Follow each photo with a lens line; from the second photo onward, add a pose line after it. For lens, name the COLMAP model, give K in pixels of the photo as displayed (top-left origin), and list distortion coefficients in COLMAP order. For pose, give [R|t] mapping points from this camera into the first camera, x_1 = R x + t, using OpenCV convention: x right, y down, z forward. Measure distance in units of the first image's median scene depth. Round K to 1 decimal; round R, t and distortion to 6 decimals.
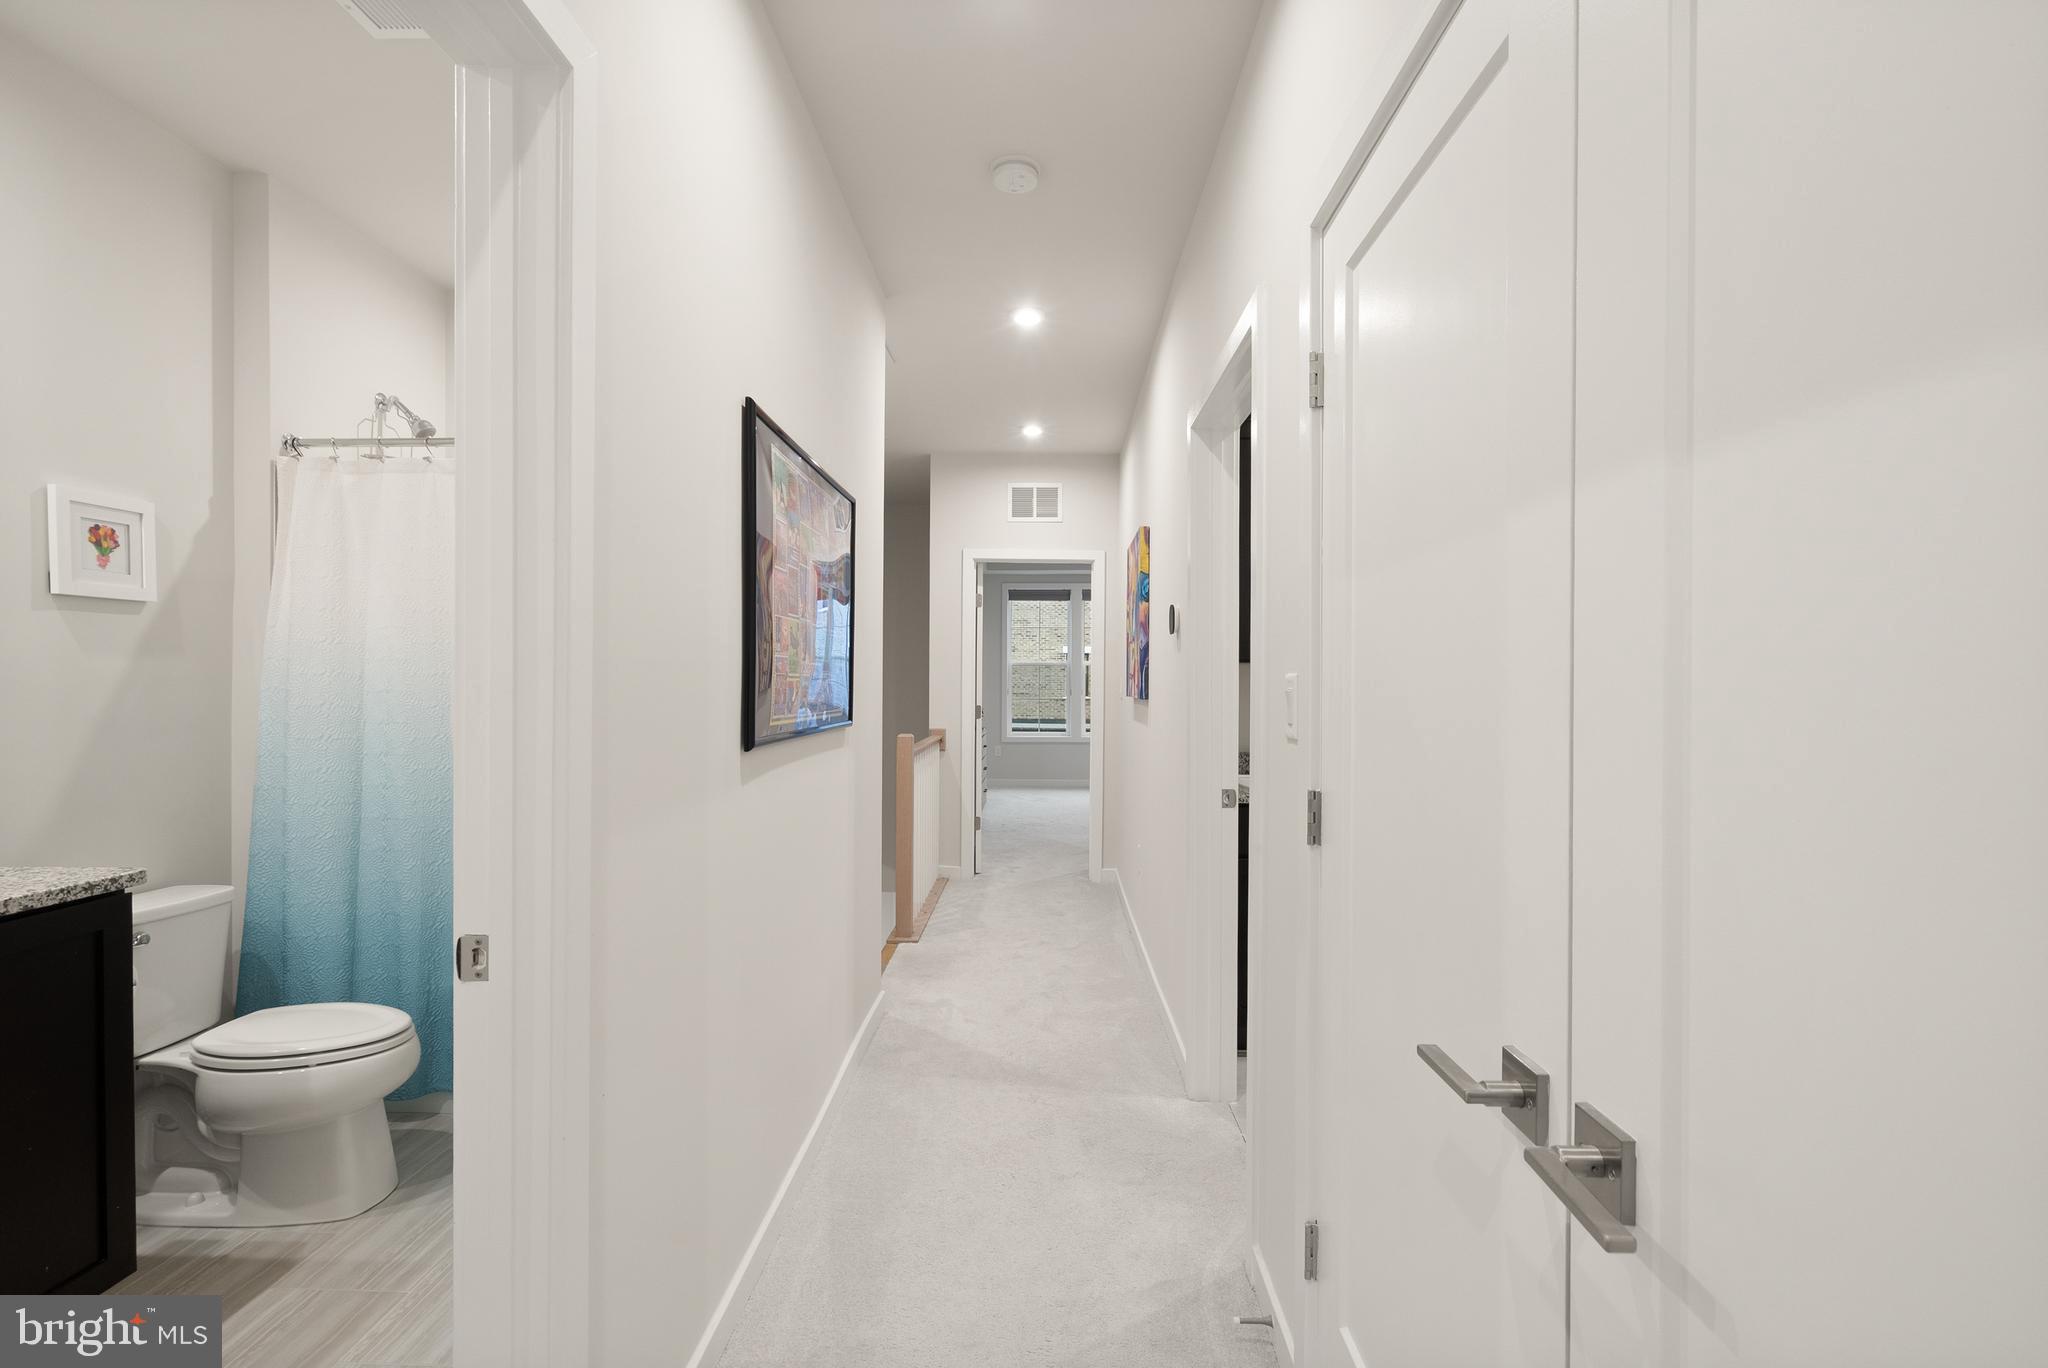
lens RADIAL K [[951.4, 0, 1024.0], [0, 951.4, 684.0], [0, 0, 1]] dist [-0.000549, 0.001183]
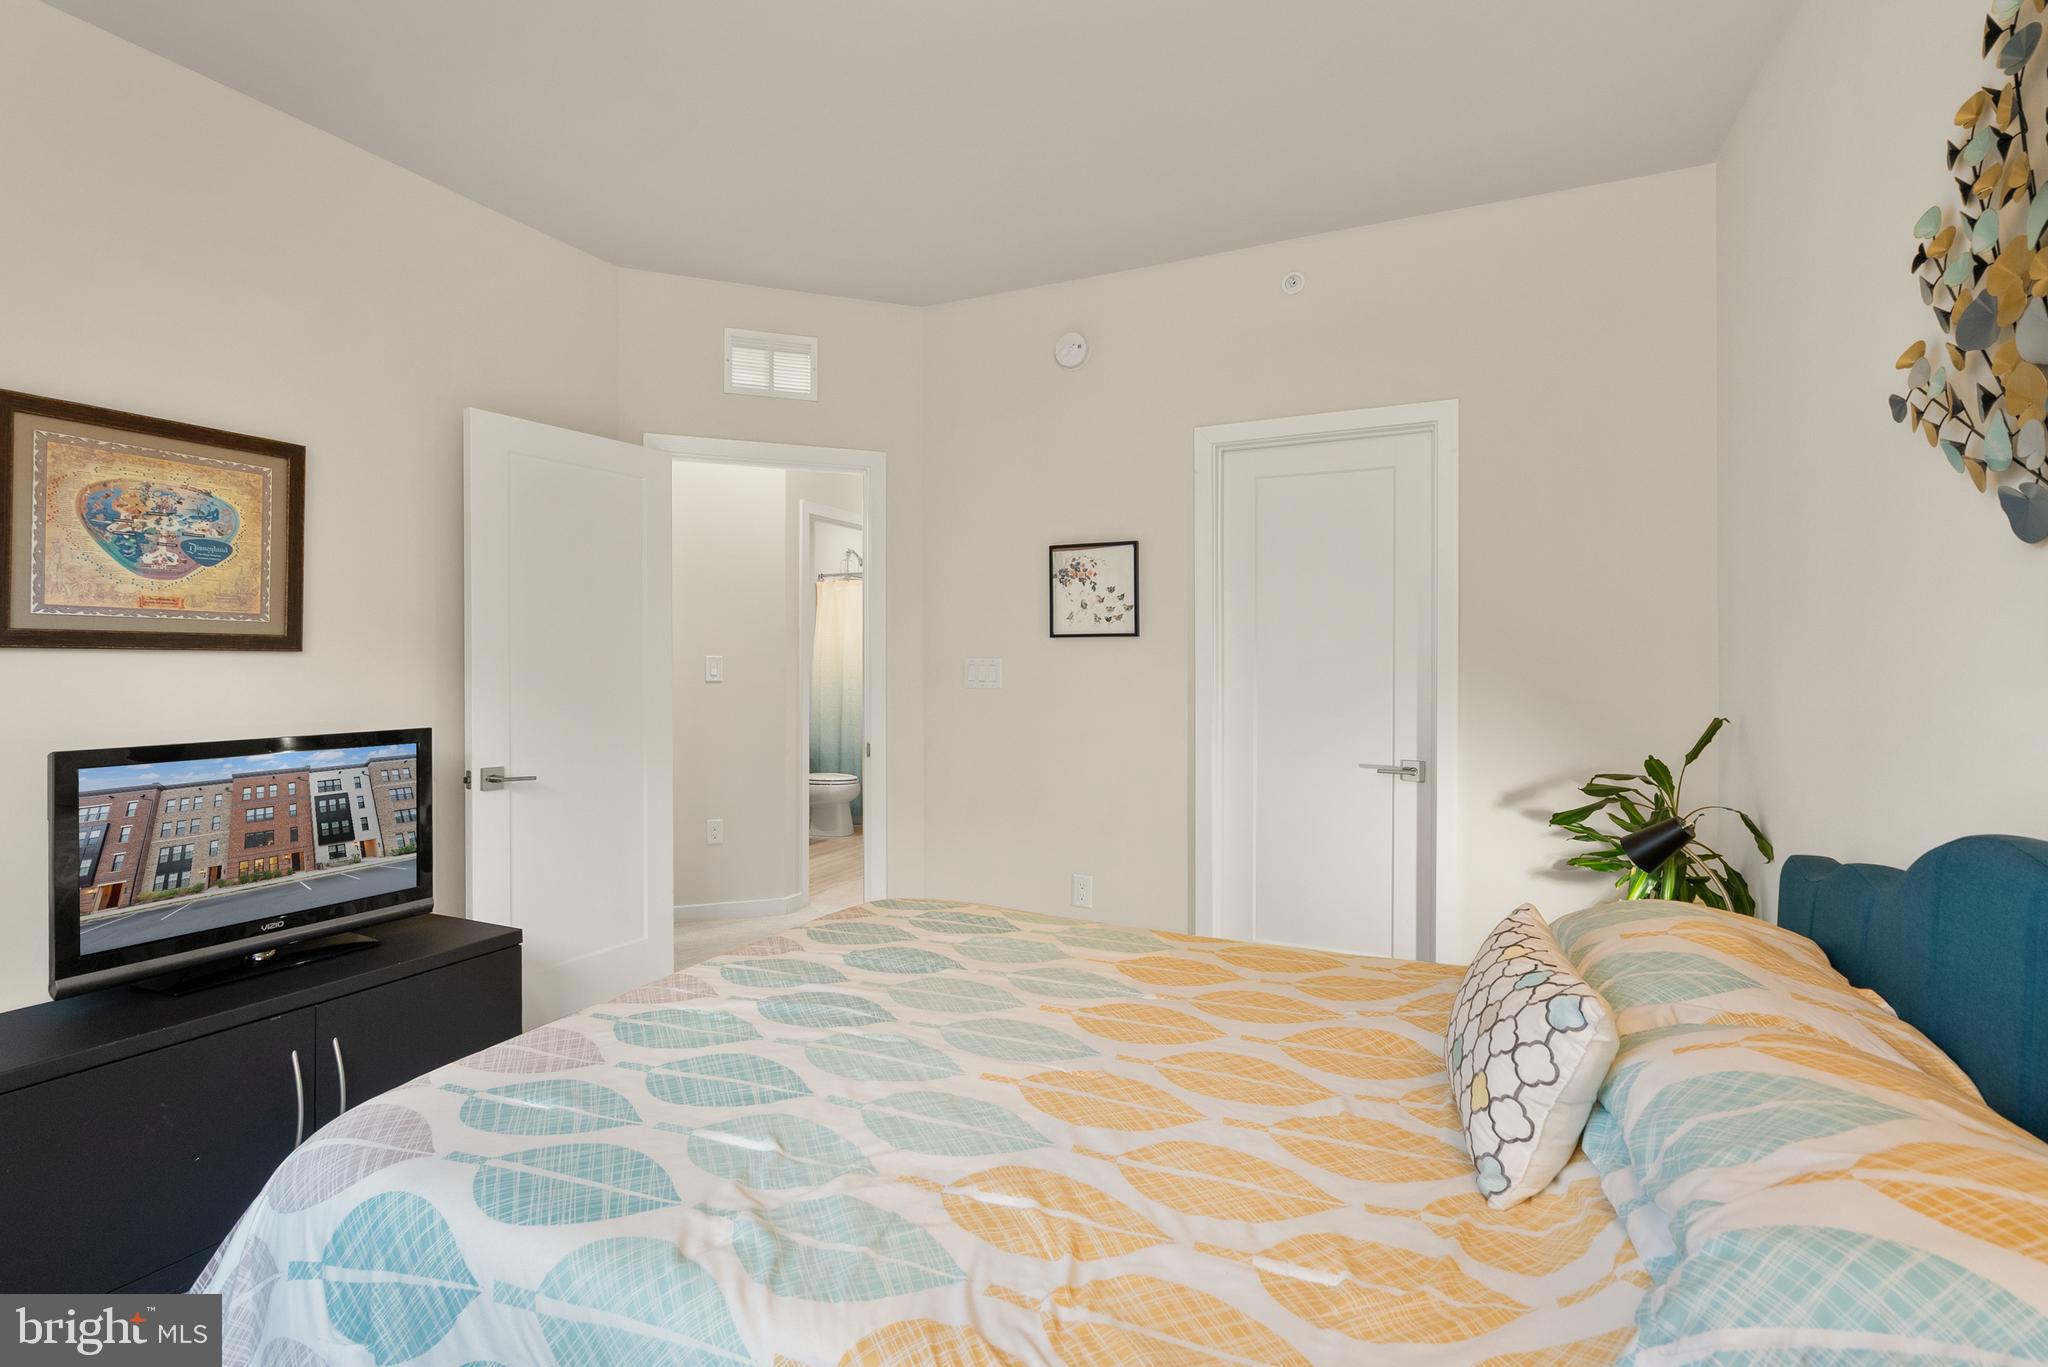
lens RADIAL K [[951.4, 0, 1024.0], [0, 951.4, 683.5], [0, 0, 1]] dist [-0.000549, 0.001183]
pose [[0.901568, 0.010224, -0.432517, 1.151776], [-0.003549, 0.999862, 0.016237, 0.016665], [0.432623, -0.013104, 0.901480, -1.491678]]
